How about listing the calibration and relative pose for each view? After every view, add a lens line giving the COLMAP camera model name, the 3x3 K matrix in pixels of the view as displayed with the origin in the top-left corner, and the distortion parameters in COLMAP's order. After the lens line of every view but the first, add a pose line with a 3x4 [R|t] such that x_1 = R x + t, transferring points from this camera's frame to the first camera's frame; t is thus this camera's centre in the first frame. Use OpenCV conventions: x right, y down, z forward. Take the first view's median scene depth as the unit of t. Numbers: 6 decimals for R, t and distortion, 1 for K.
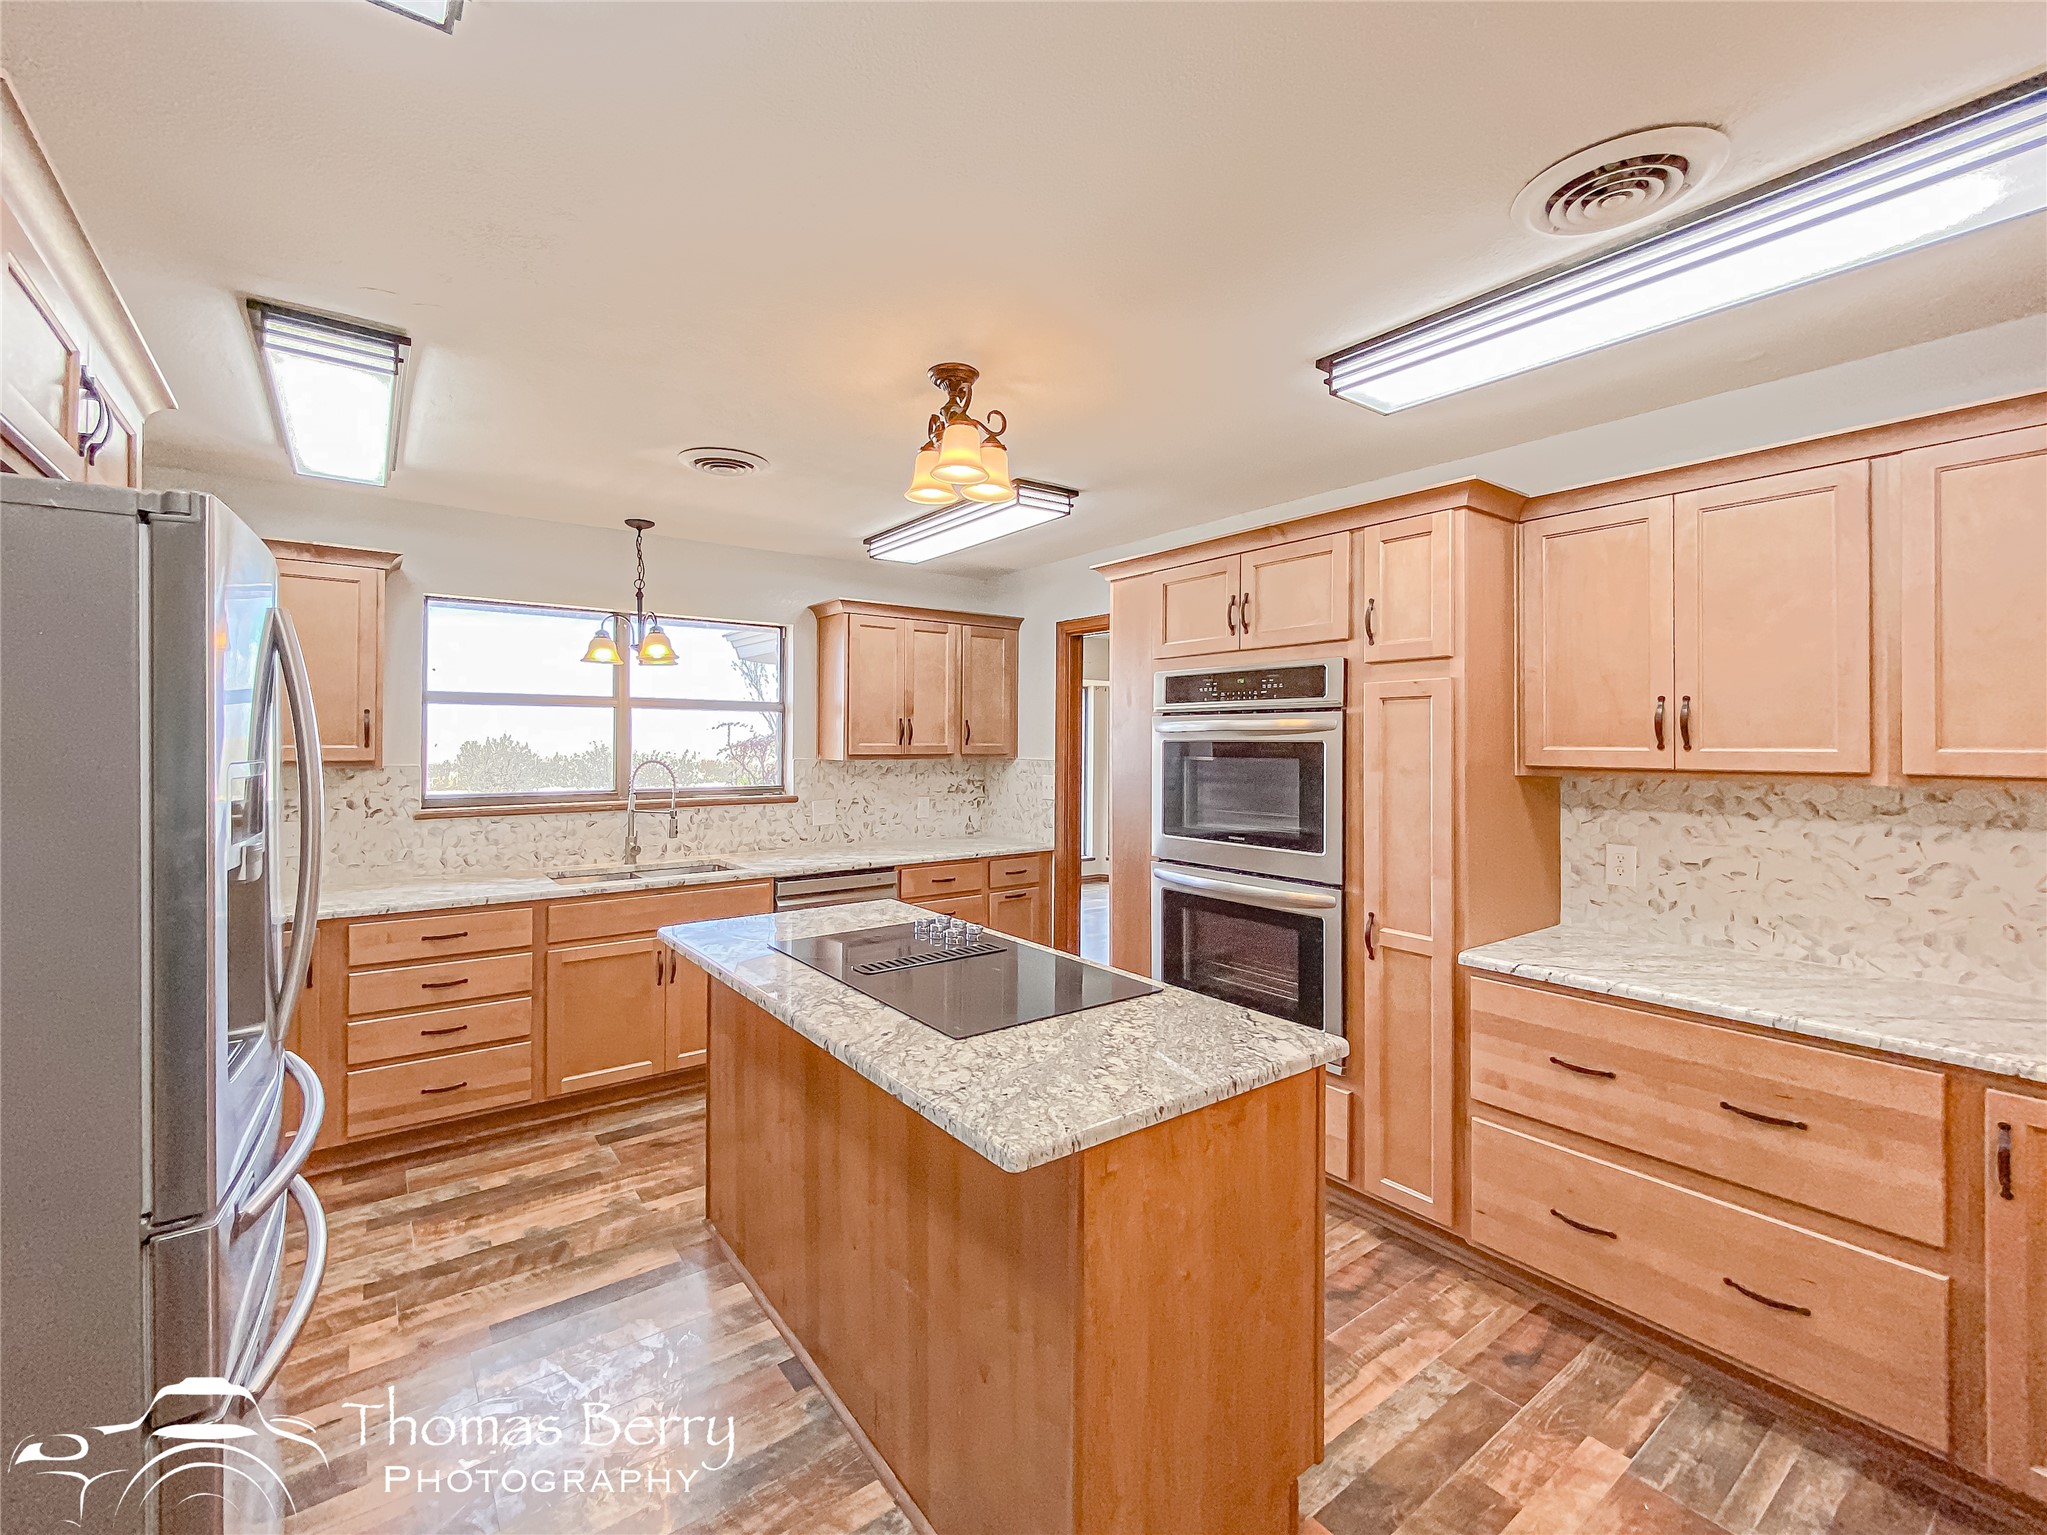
lens RADIAL K [[847.5, 0, 1006.8], [0, 847.5, 750.2], [0, 0, 1]] dist [0.001760, -0.001302]
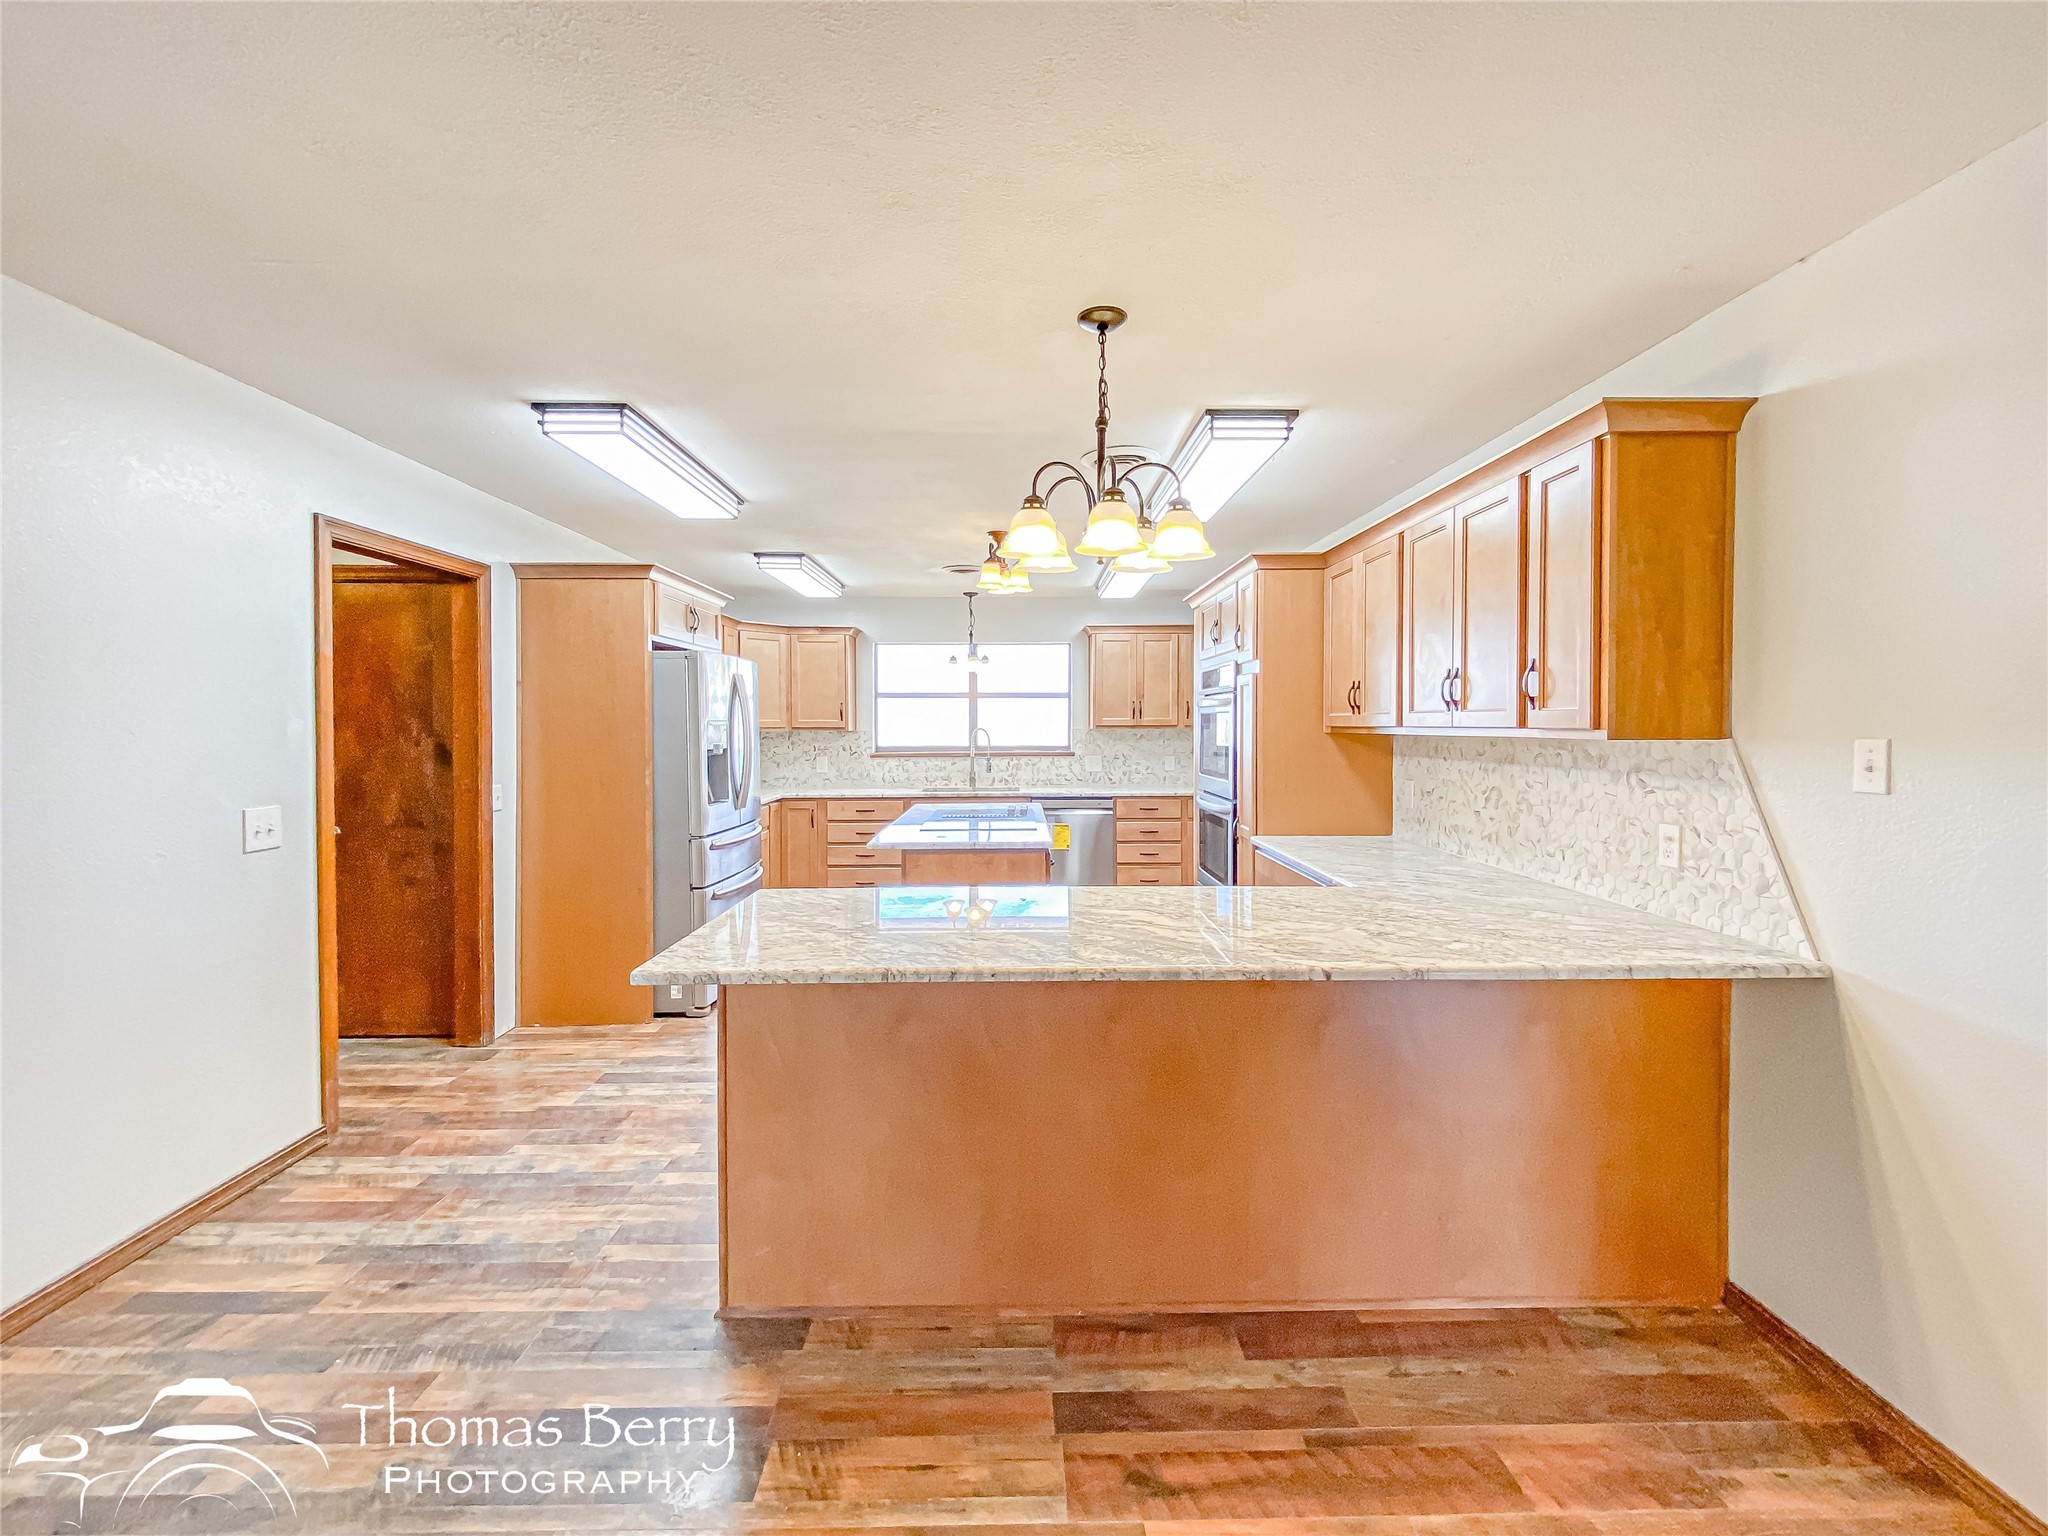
lens RADIAL K [[847.9, 0, 1044.5], [0, 847.9, 754.9], [0, 0, 1]] dist [0.001760, -0.001302]
pose [[0.829299, 0.017333, -0.558537, 0.678869], [-0.001862, 0.999599, 0.028256, 0.018142], [0.558803, -0.022393, 0.828998, -0.376879]]
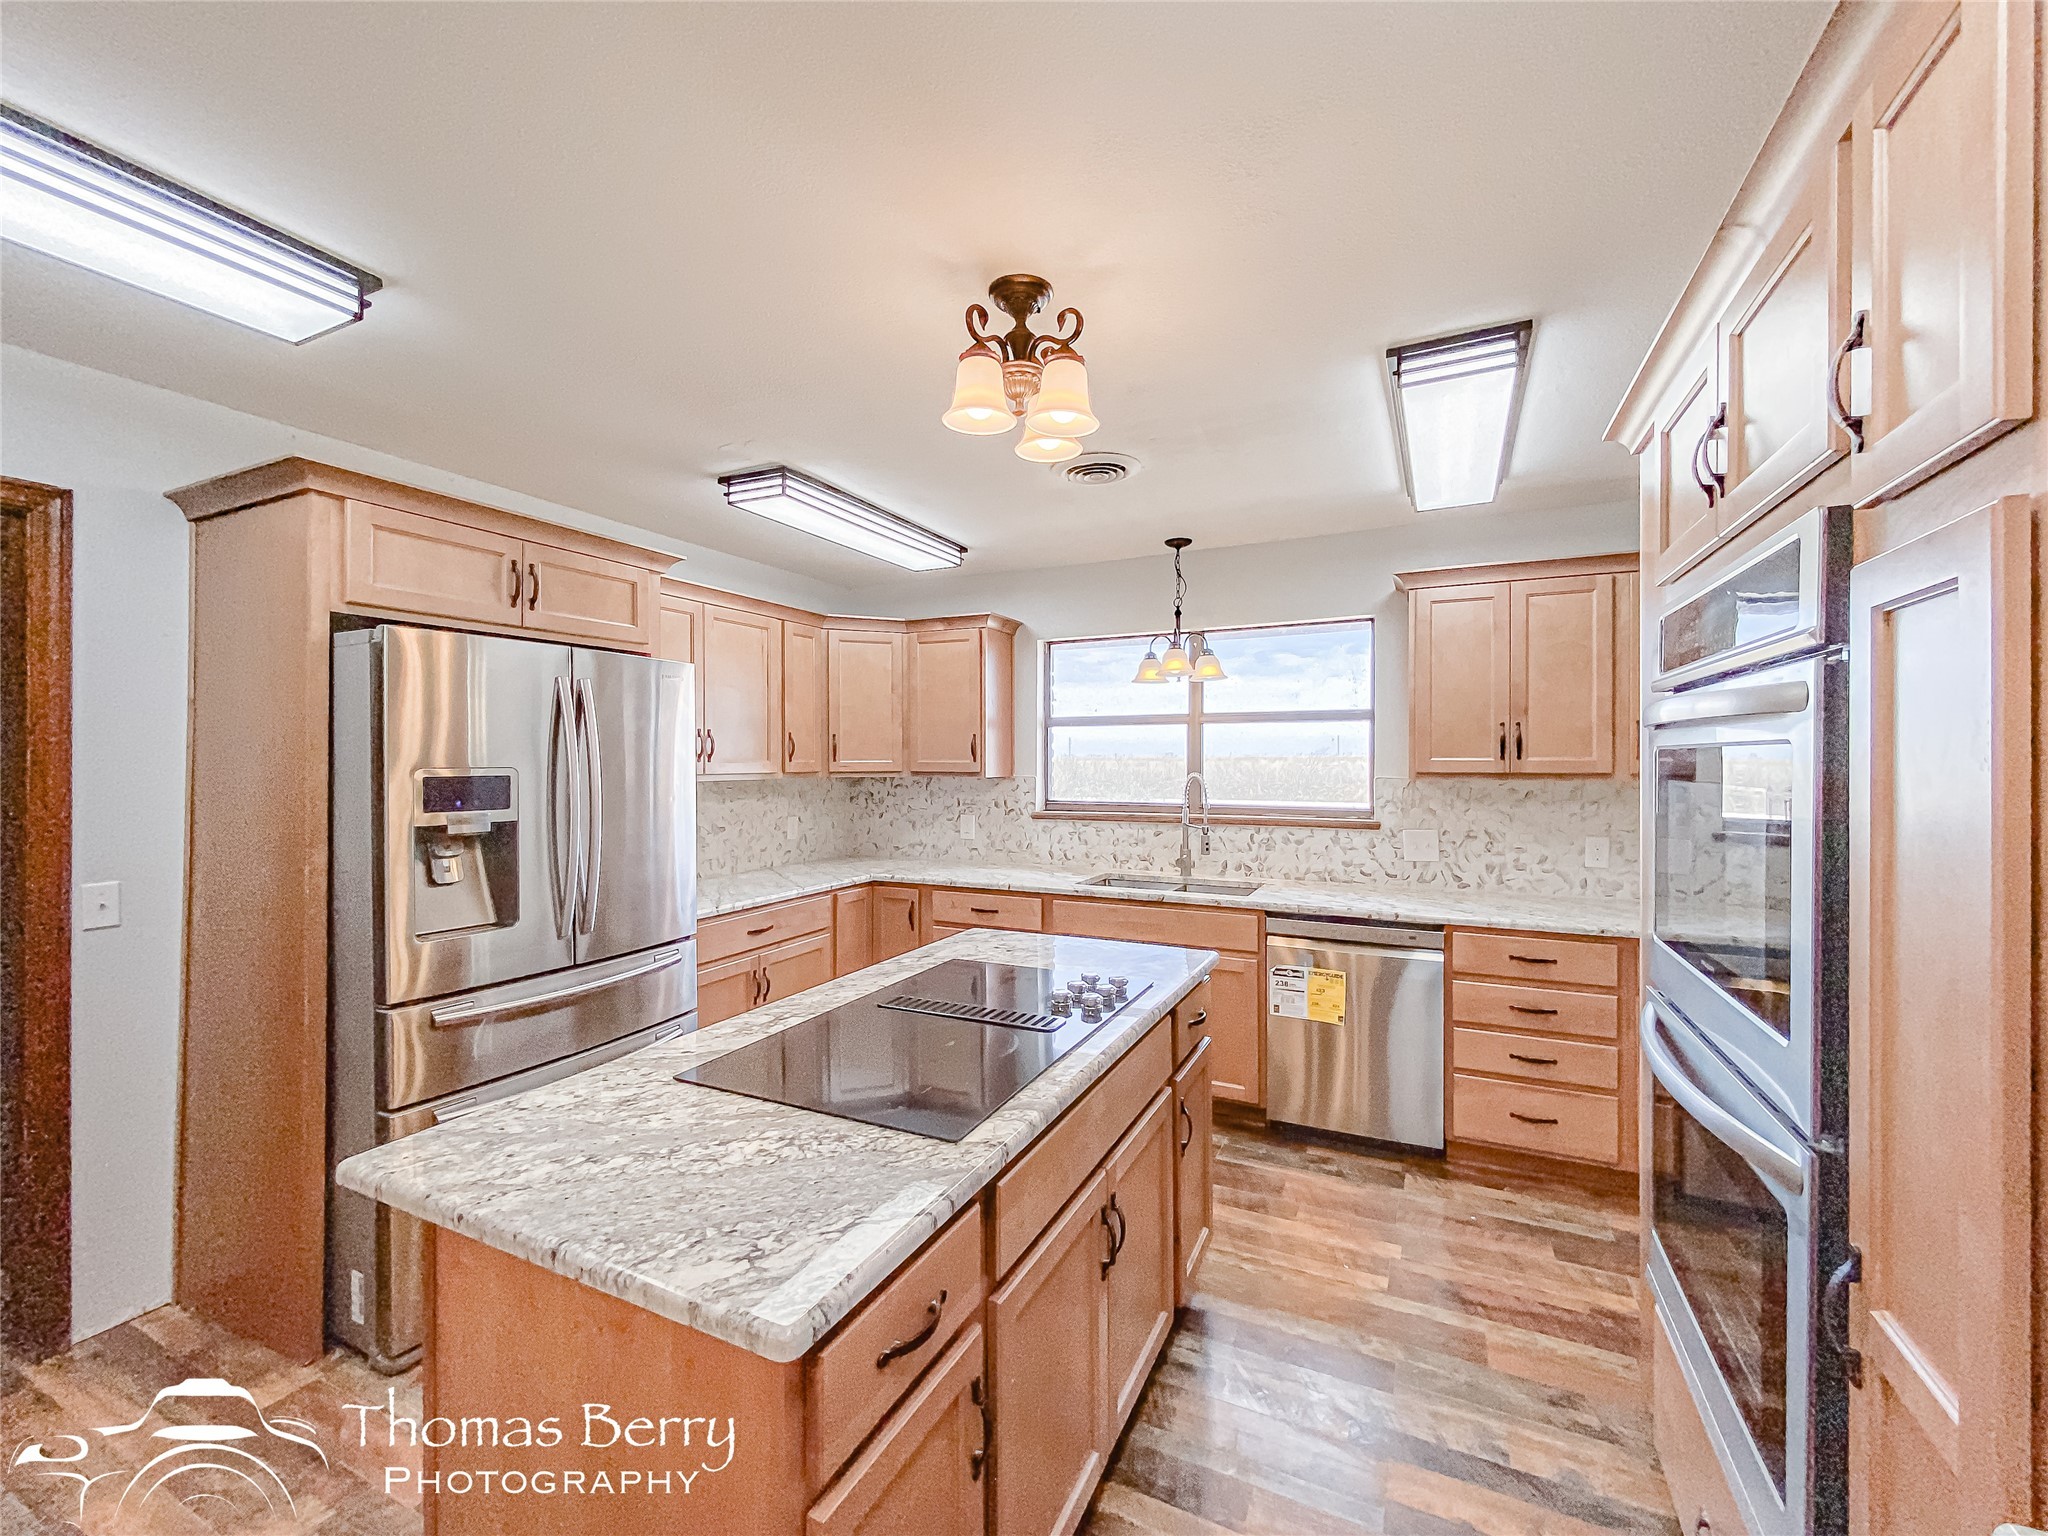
lens RADIAL K [[847.9, 0, 1023.0], [0, 847.9, 760.9], [0, 0, 1]] dist [0.001760, -0.001302]
pose [[0.472417, 0.000382, -0.881375, 0.370880], [-0.006999, 0.999970, -0.003318, 0.000180], [0.881348, 0.007736, 0.472405, 0.360696]]
